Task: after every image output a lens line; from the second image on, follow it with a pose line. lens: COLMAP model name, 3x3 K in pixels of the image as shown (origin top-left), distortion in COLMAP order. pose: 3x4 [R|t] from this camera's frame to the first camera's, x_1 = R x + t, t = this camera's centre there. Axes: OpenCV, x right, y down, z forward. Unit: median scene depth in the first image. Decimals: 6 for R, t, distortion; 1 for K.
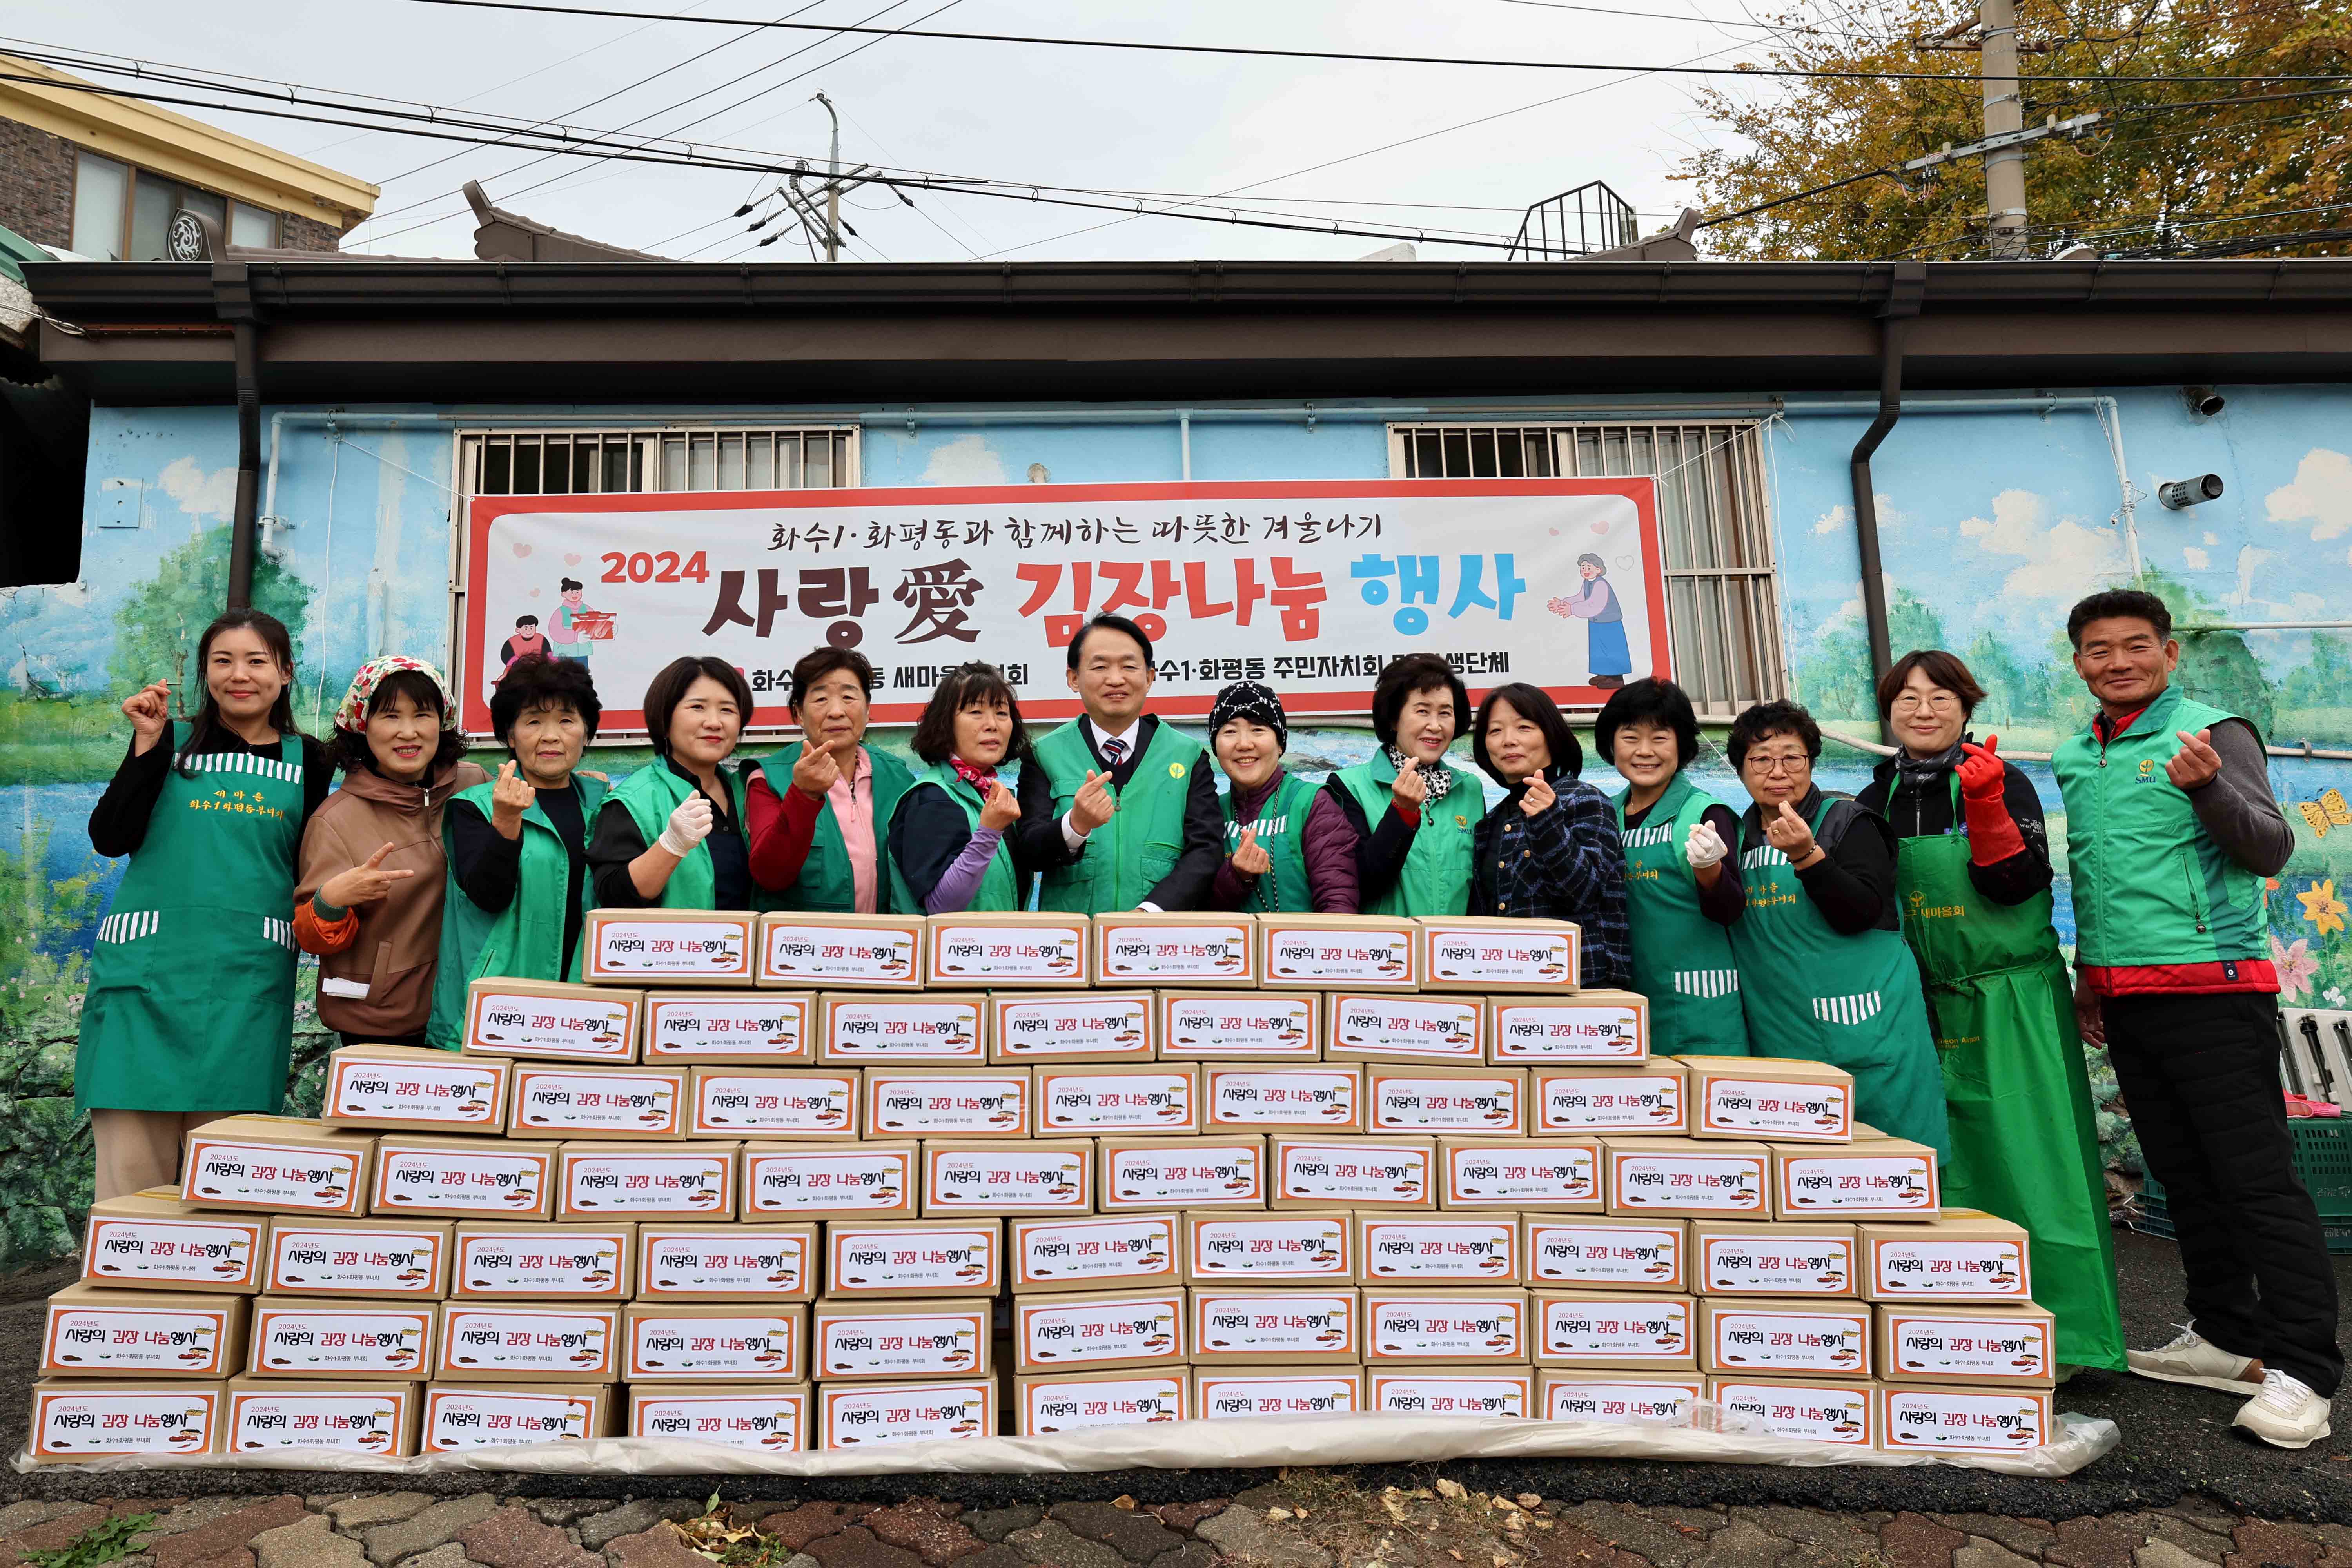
lens RADIAL K [[1499.8, 0, 1176.0], [0, 1499.8, 784.0], [0, 0, 1]] dist [-0.026322, 0.036927]
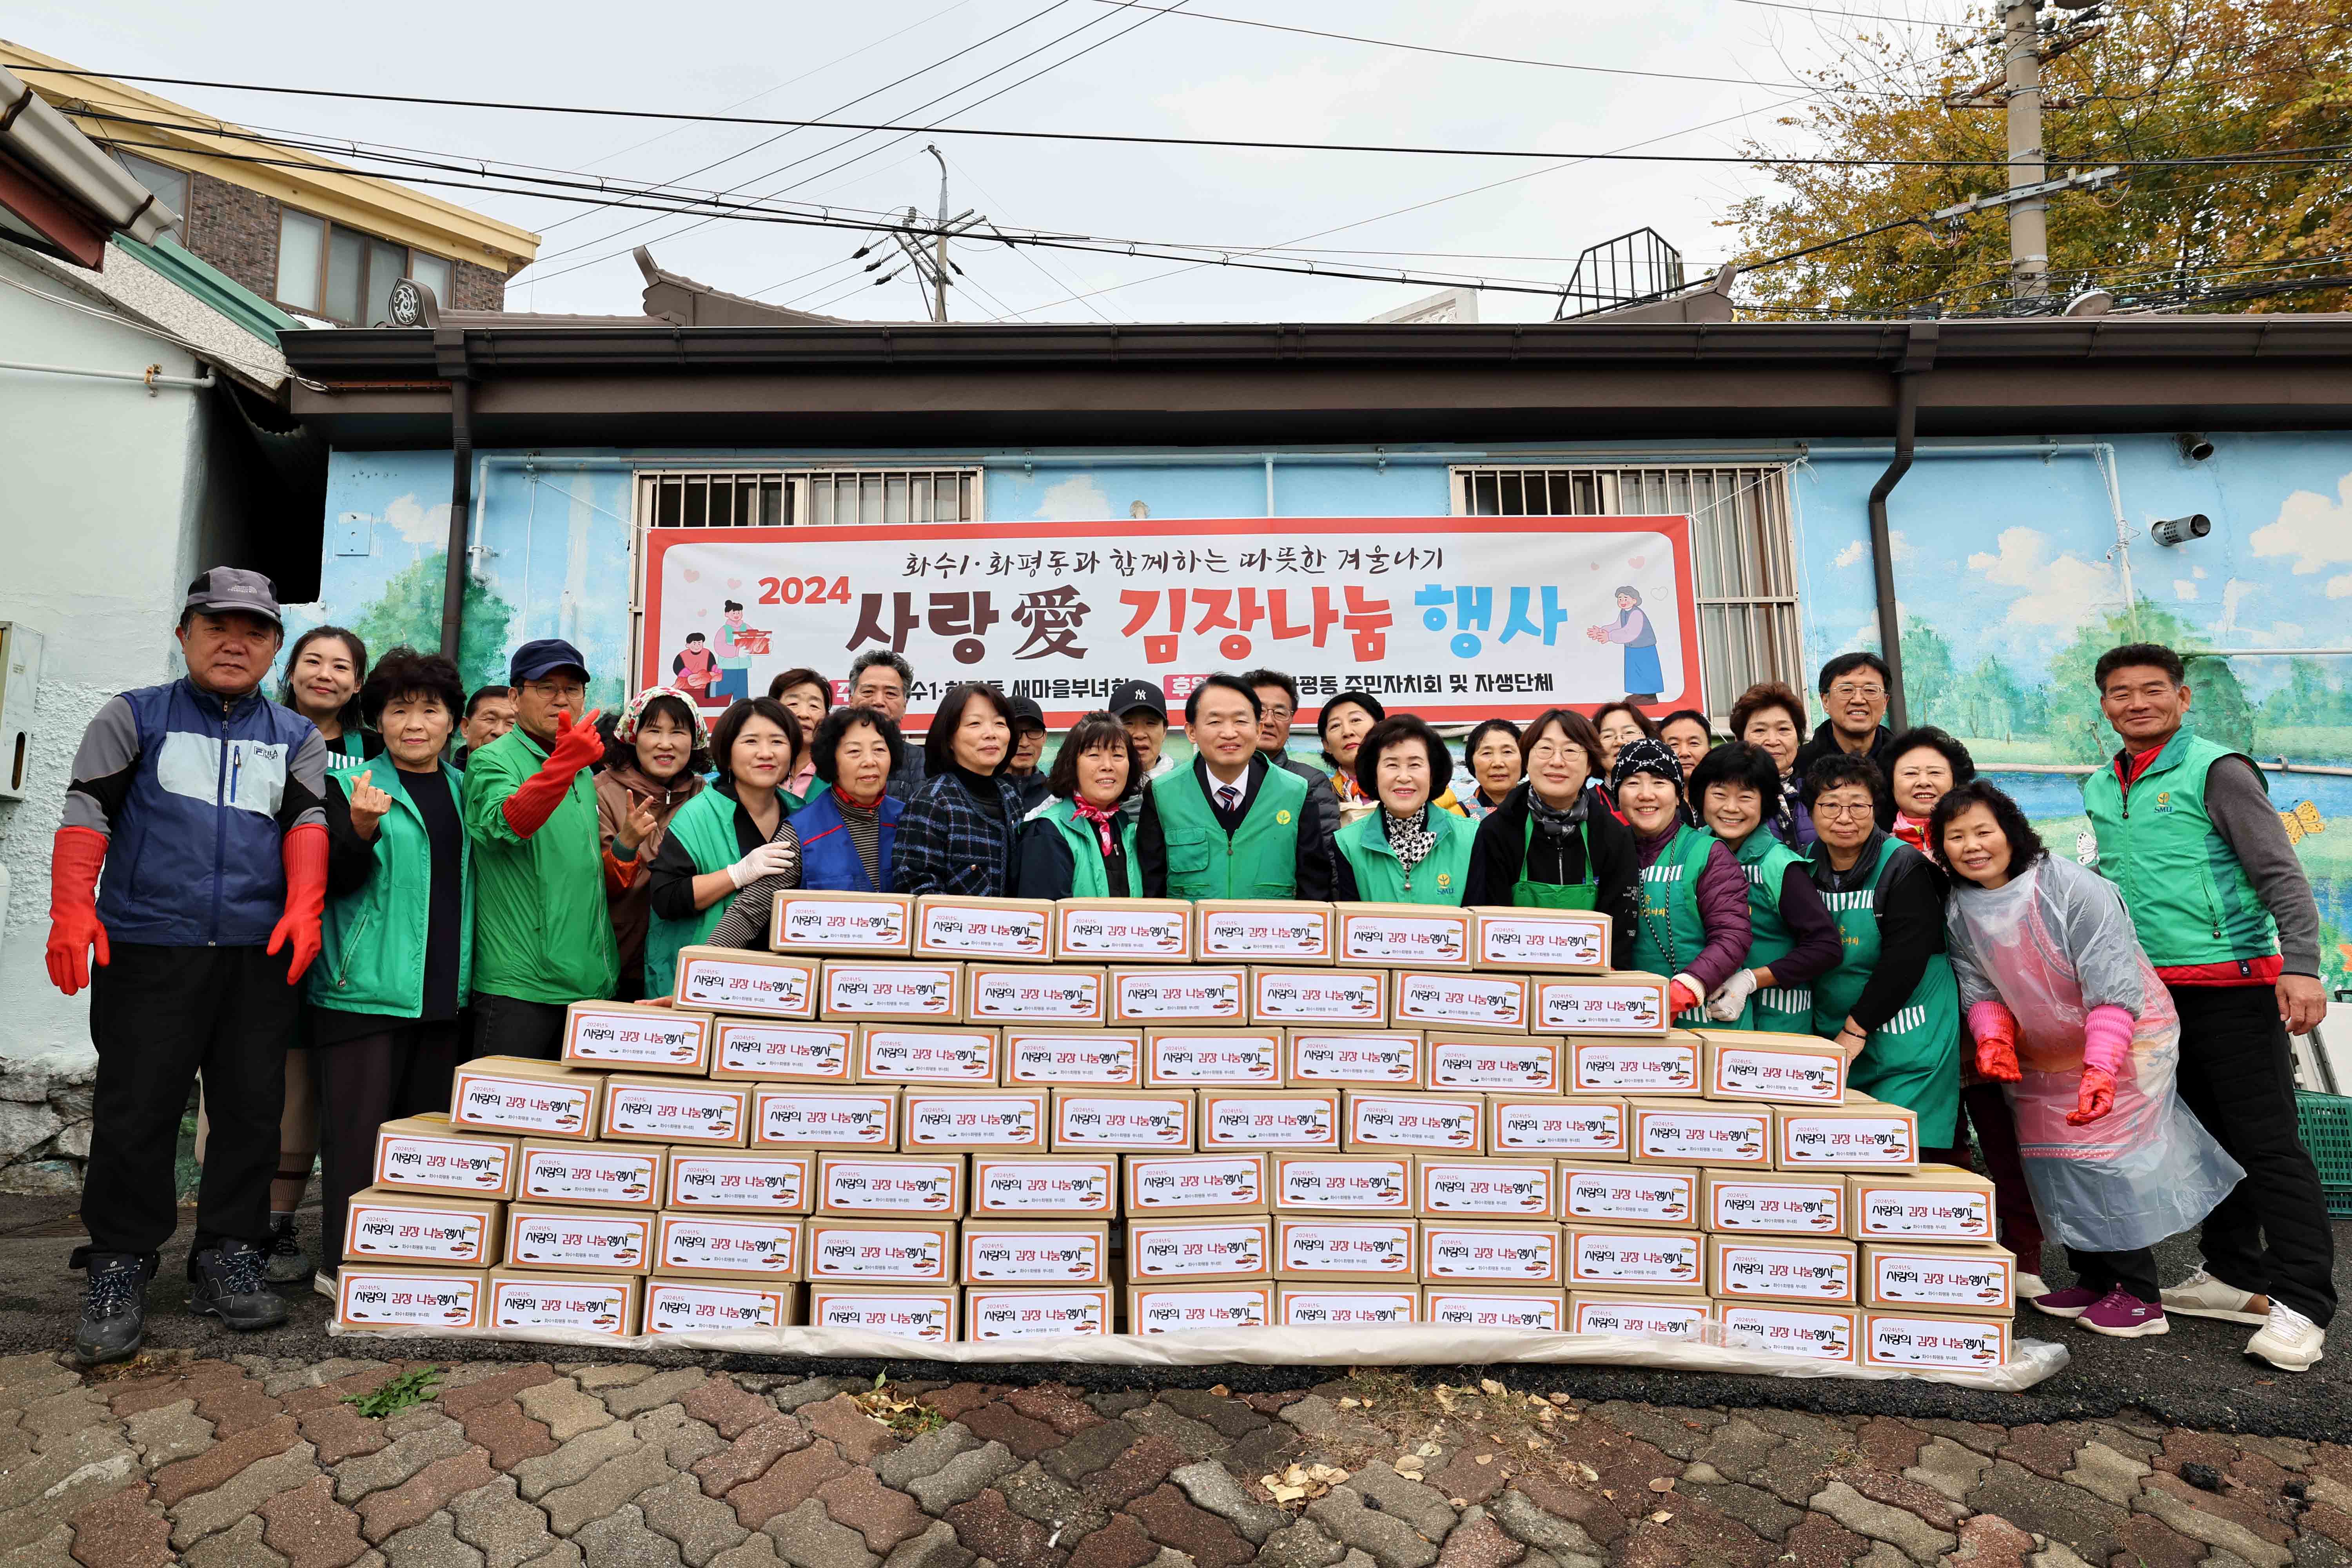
lens RADIAL K [[1422.8, 0, 1176.0], [0, 1422.8, 784.0], [0, 0, 1]] dist [-0.038660, 0.035187]
pose [[0.998861, 0.010535, -0.046531, -0.019761], [-0.010143, 0.999911, 0.008668, -0.015209], [0.046618, -0.008186, 0.998879, -0.122858]]
